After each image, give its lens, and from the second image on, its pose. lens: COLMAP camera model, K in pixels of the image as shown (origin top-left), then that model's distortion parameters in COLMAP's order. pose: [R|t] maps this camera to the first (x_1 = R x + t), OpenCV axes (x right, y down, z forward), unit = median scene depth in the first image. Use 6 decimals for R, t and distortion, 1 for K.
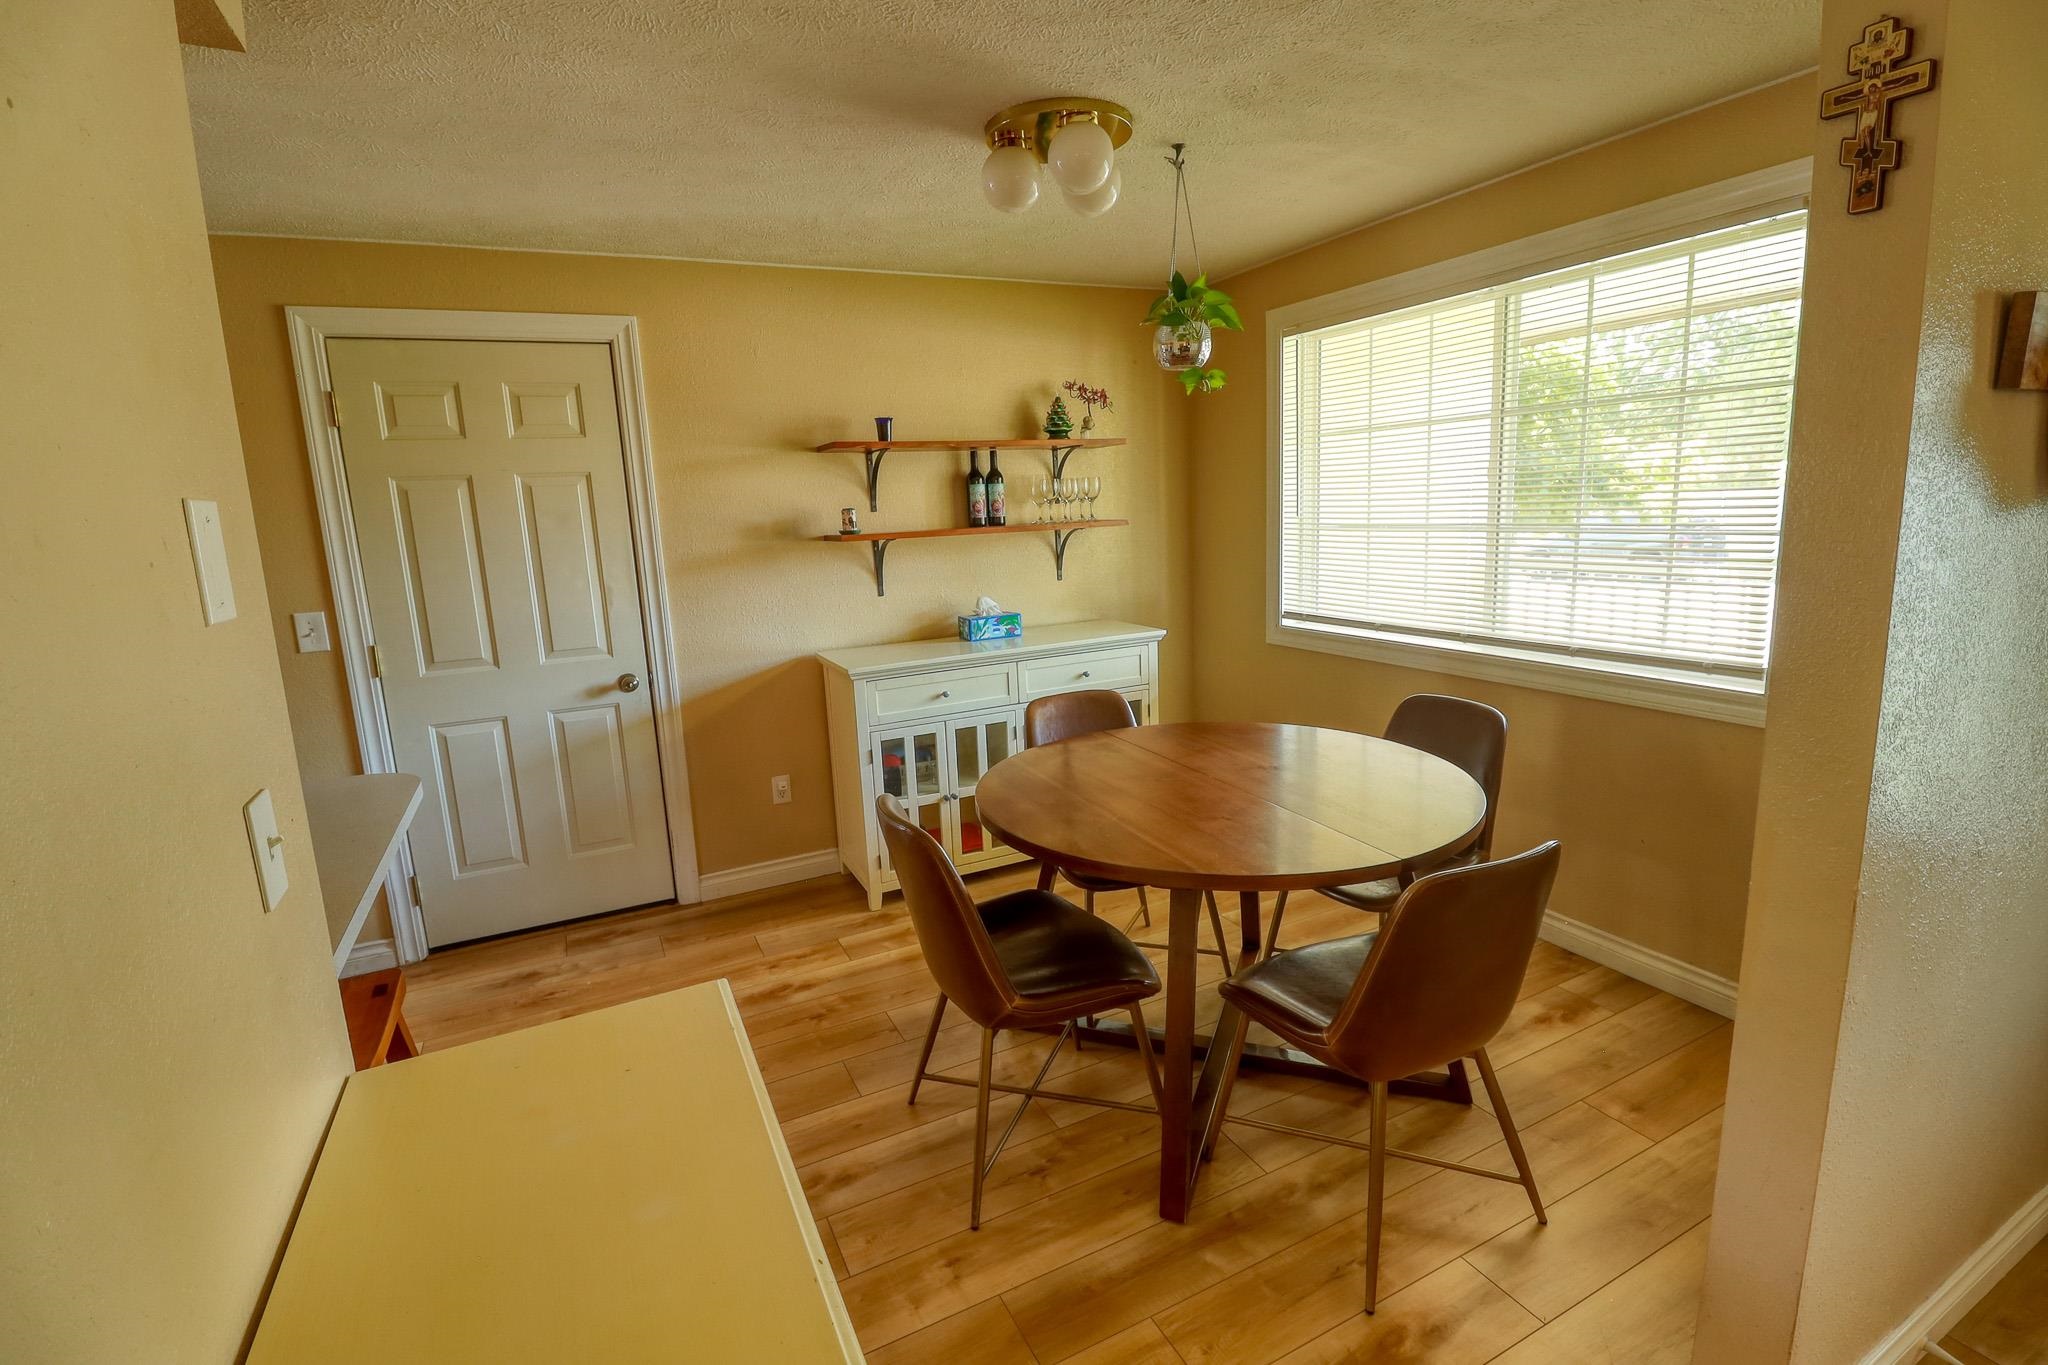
lens RADIAL K [[944.8, 0, 1034.1], [0, 944.8, 674.5], [0, 0, 1]] dist [0.002705, -0.014701]
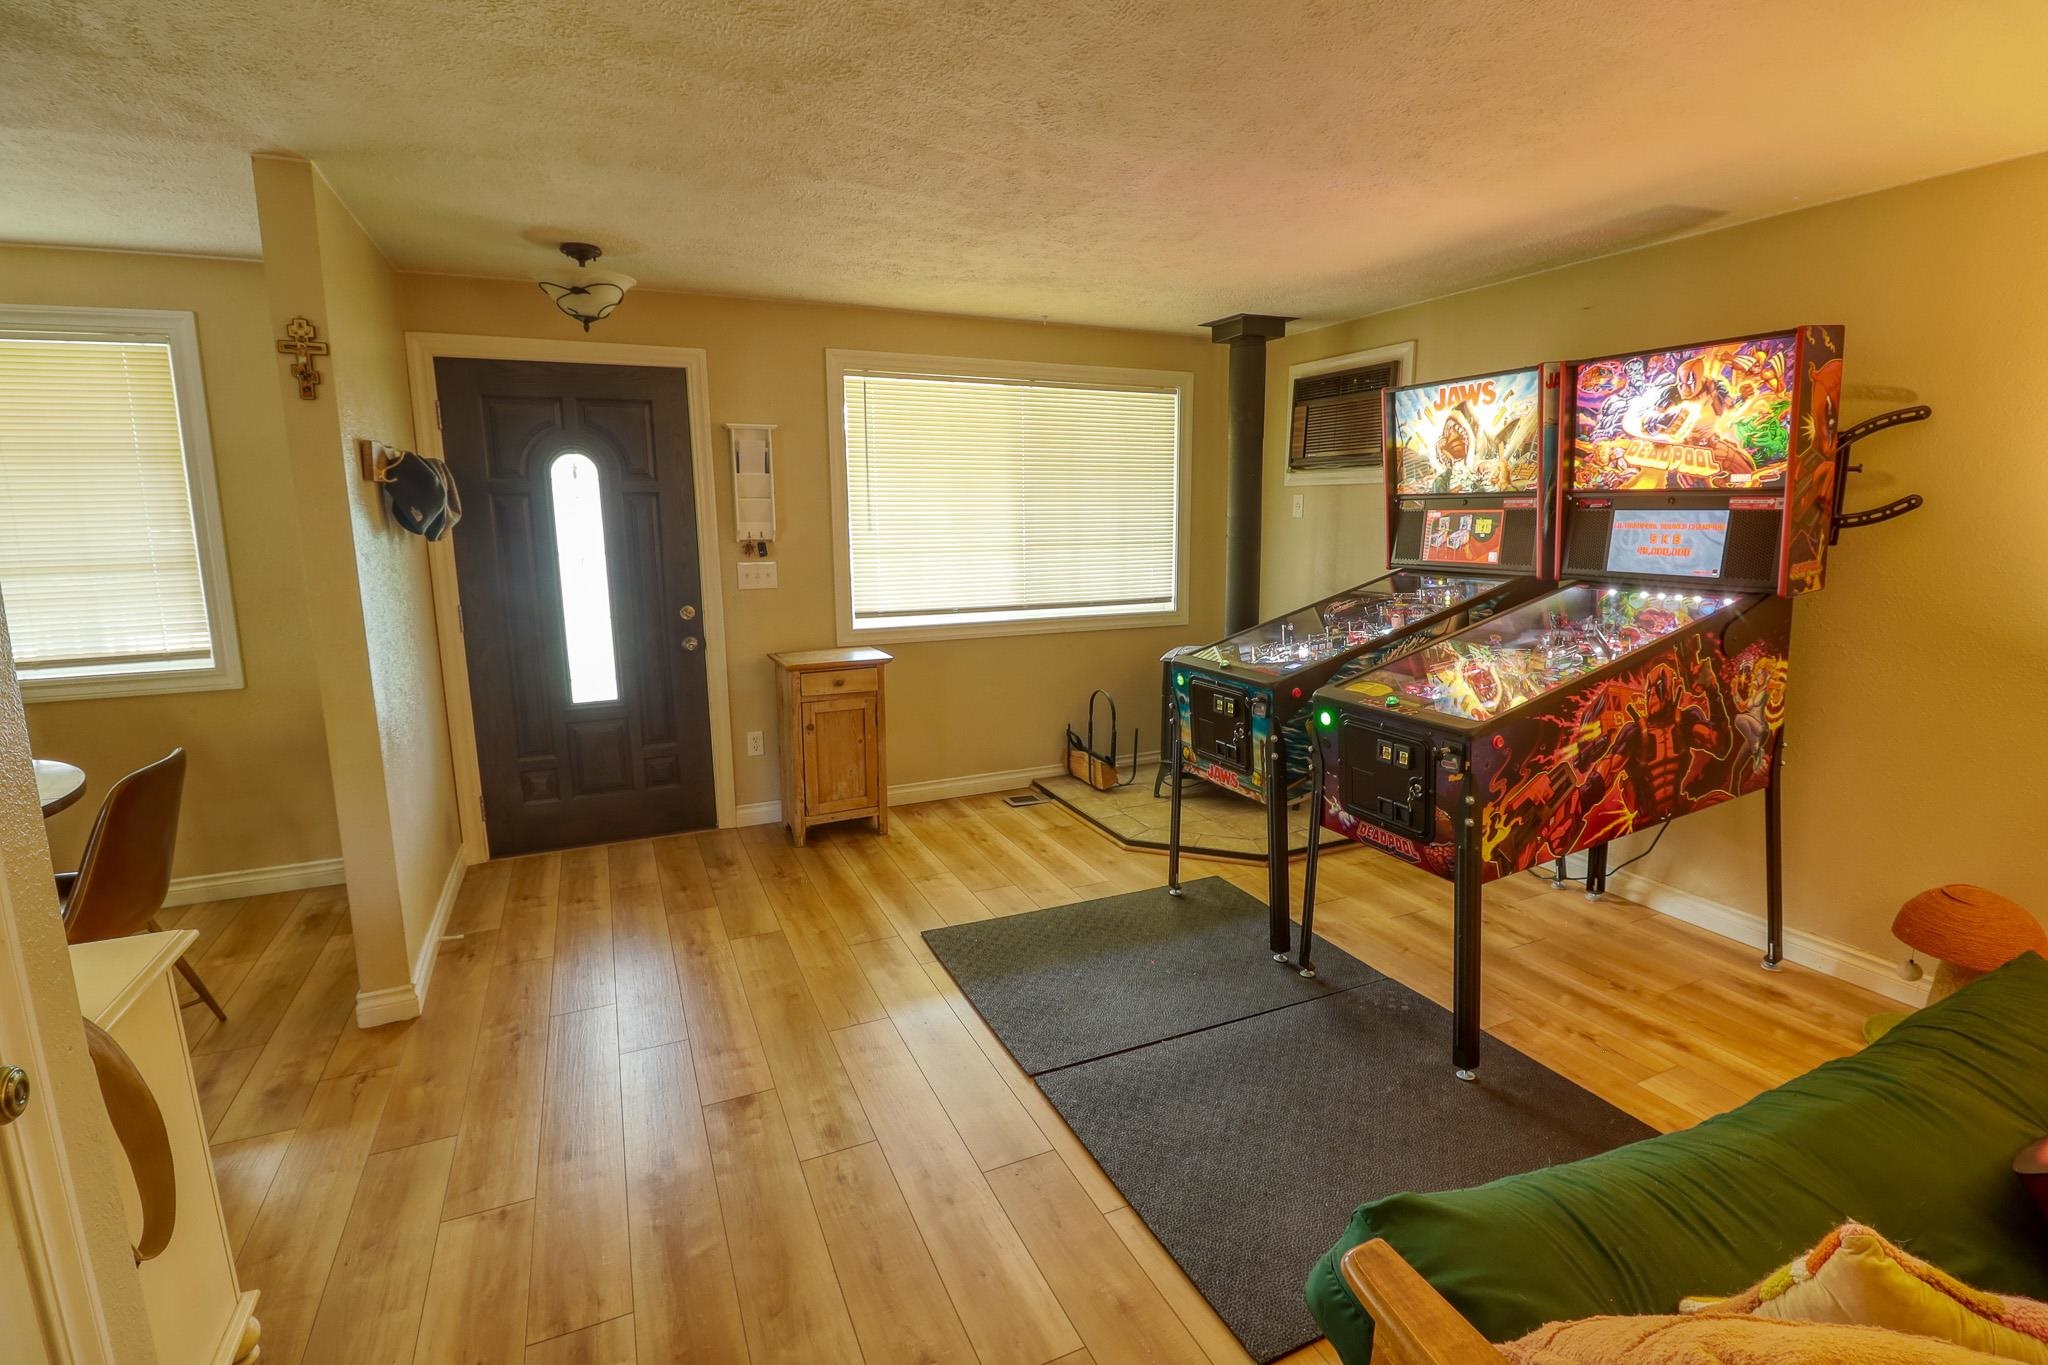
lens RADIAL K [[944.8, 0, 1034.1], [0, 944.8, 674.5], [0, 0, 1]] dist [0.002705, -0.014701]
pose [[0.032151, -0.126830, 0.991403, -1.049142], [0.180403, 0.976361, 0.119055, 0.144428], [-0.983067, 0.175024, 0.054271, -0.547270]]
